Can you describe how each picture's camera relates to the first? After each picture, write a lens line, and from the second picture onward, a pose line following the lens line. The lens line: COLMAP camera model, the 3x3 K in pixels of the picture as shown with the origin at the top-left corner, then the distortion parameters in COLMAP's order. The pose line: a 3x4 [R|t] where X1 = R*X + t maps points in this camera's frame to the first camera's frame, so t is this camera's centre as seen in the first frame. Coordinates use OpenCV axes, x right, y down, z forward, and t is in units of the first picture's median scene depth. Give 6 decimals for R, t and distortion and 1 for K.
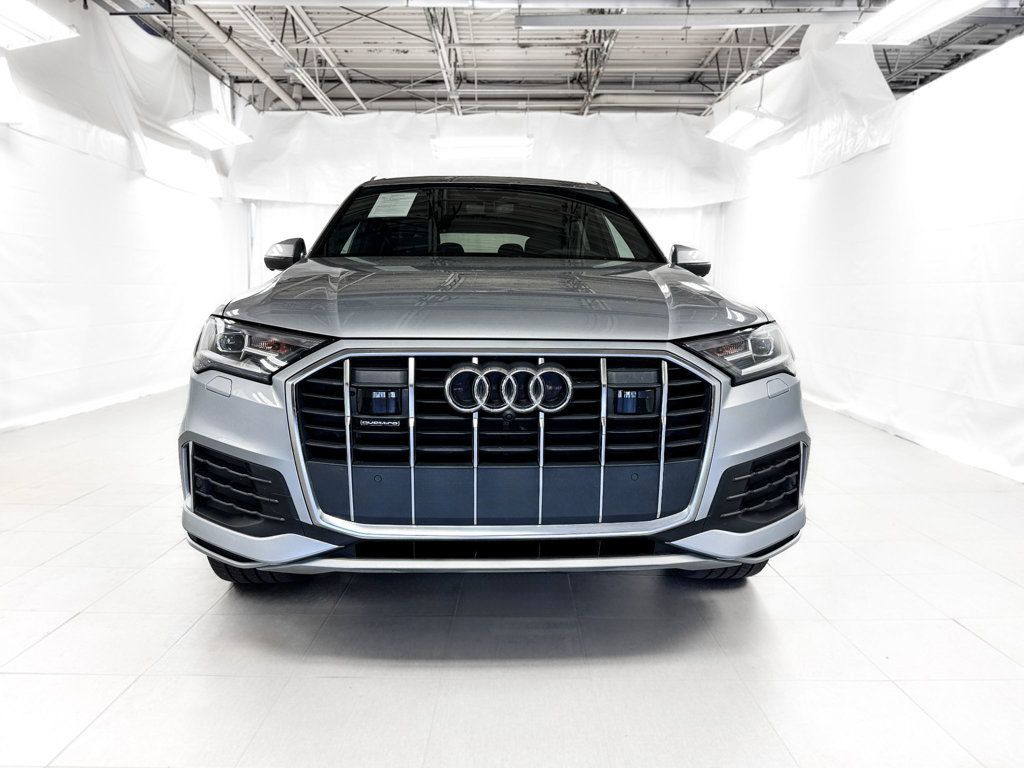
lens RADIAL K [[734.5, 0, 512.0], [0, 734.5, 384.0], [0, 0, 1]] dist [0.053350, -0.050350]
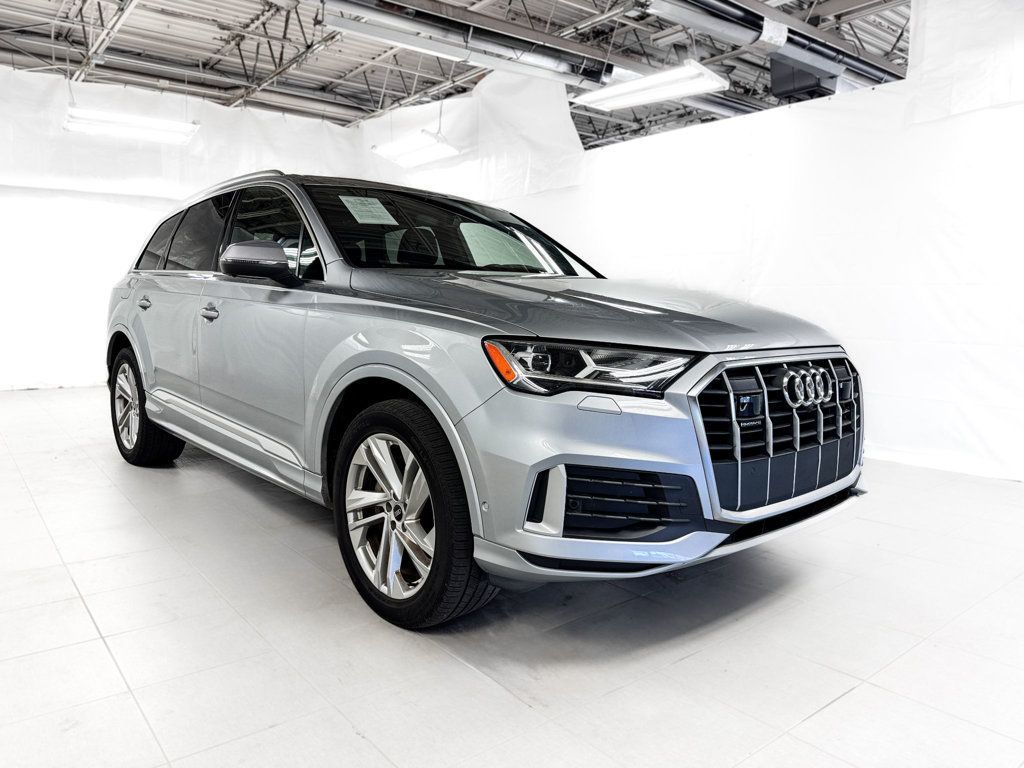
lens RADIAL K [[734.5, 0, 512.0], [0, 734.5, 384.0], [0, 0, 1]] dist [0.053350, -0.050350]
pose [[0.782100, -0.067413, 0.619496, -1.098959], [0.069039, 0.997385, 0.021374, -0.055855], [-0.619317, 0.026052, 0.784709, 0.278827]]
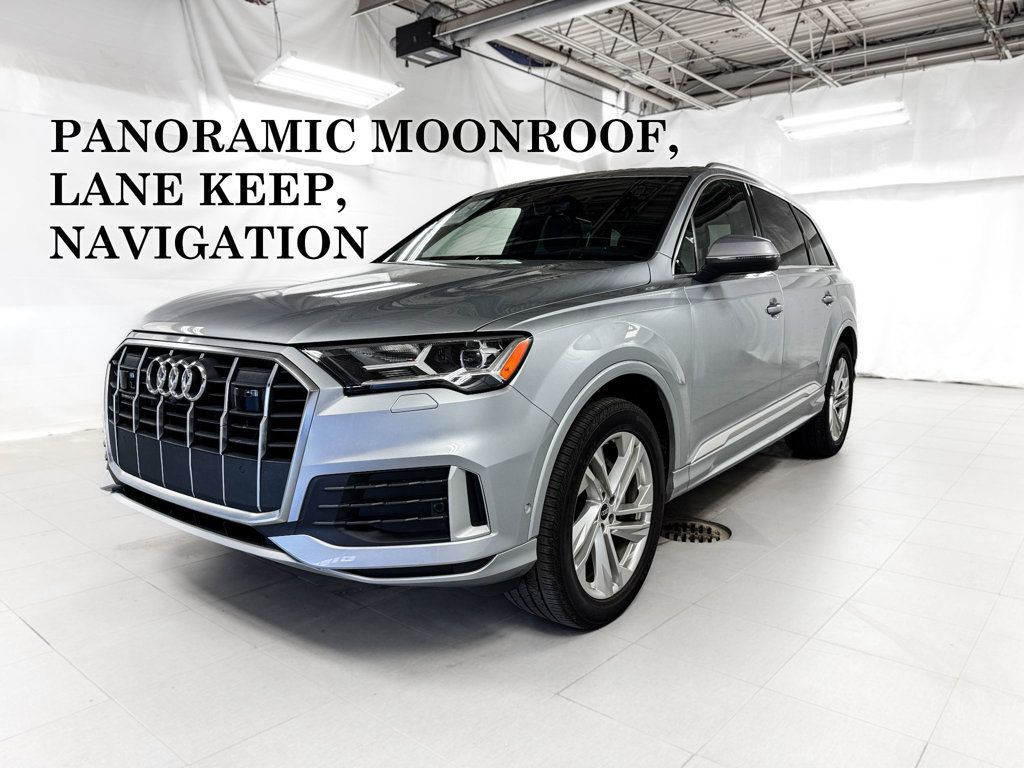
lens RADIAL K [[734.5, 0, 512.0], [0, 734.5, 384.0], [0, 0, 1]] dist [0.053350, -0.050350]
pose [[0.766472, 0.084750, -0.636662, 1.075152], [-0.079526, 0.996151, 0.036862, -0.064455], [0.637335, 0.022378, 0.770262, 0.386270]]
